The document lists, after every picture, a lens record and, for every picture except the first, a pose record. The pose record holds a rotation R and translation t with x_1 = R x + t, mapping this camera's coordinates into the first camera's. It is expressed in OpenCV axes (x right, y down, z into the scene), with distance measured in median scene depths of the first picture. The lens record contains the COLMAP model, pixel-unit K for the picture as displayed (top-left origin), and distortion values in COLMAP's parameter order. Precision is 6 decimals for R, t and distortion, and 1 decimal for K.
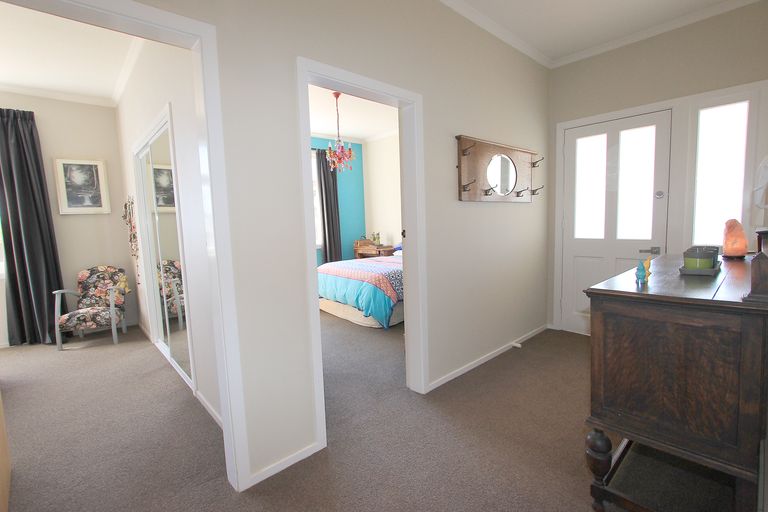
lens RADIAL K [[350.1, 0, 384.8], [0, 350.1, 258.4], [0, 0, 1]] dist [-0.028240, -0.000280]
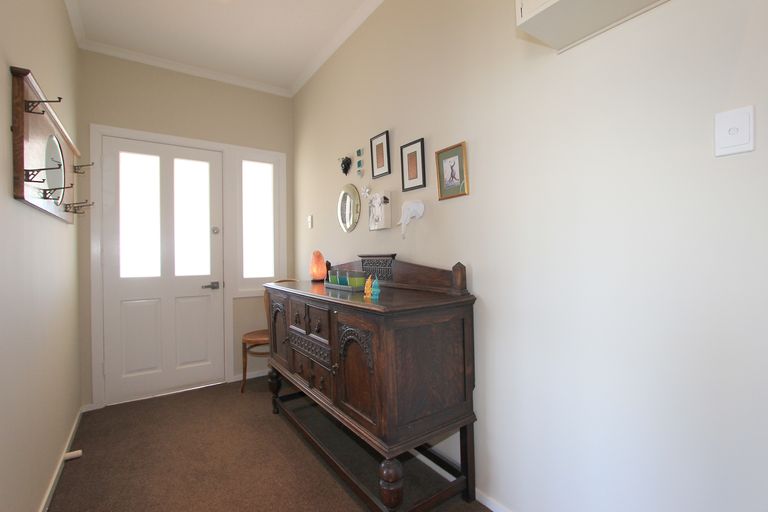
lens RADIAL K [[350.1, 0, 382.4], [0, 350.1, 259.0], [0, 0, 1]] dist [-0.028240, -0.000280]
pose [[0.130006, 0.022602, 0.991256, -0.155809], [0.117273, 0.992372, -0.038008, -0.004074], [-0.984553, 0.121189, 0.126363, 0.381528]]
